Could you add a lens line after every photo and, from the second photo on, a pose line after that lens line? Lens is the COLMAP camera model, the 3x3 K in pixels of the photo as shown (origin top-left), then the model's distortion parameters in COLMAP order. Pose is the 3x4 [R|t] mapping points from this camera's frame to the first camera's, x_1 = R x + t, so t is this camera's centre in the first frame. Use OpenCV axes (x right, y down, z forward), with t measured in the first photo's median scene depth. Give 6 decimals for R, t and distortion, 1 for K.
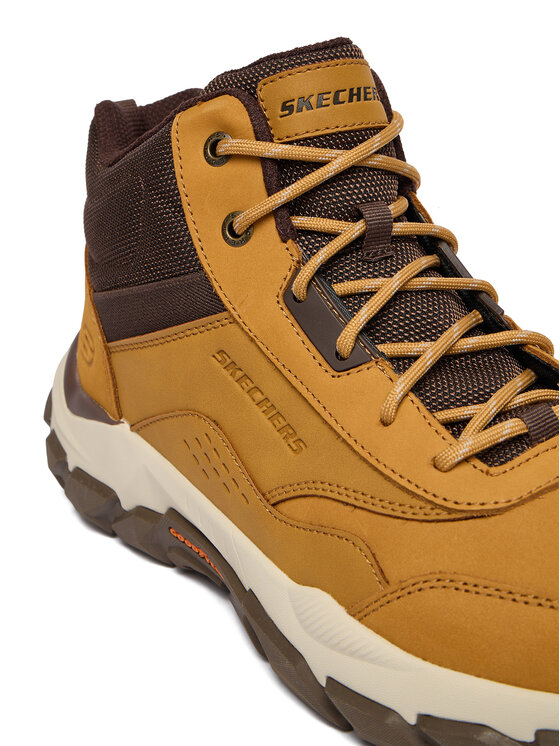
lens RADIAL K [[1363.5, 0, 280.0], [0, 1363.5, 373.0], [0, 0, 1]] dist [-0.061224, 0.002209]
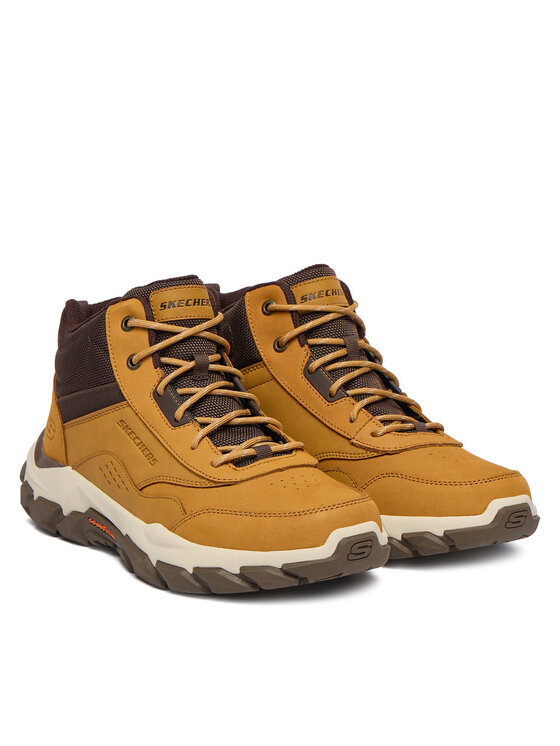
lens RADIAL K [[1655.7, 0, 280.0], [0, 1655.7, 373.0], [0, 0, 1]] dist [-0.047473, -0.103419]
pose [[0.997514, 0.066959, 0.021954, 0.134133], [-0.061916, 0.981606, -0.180600, 0.346947], [-0.033643, 0.178792, 0.983312, -1.455179]]
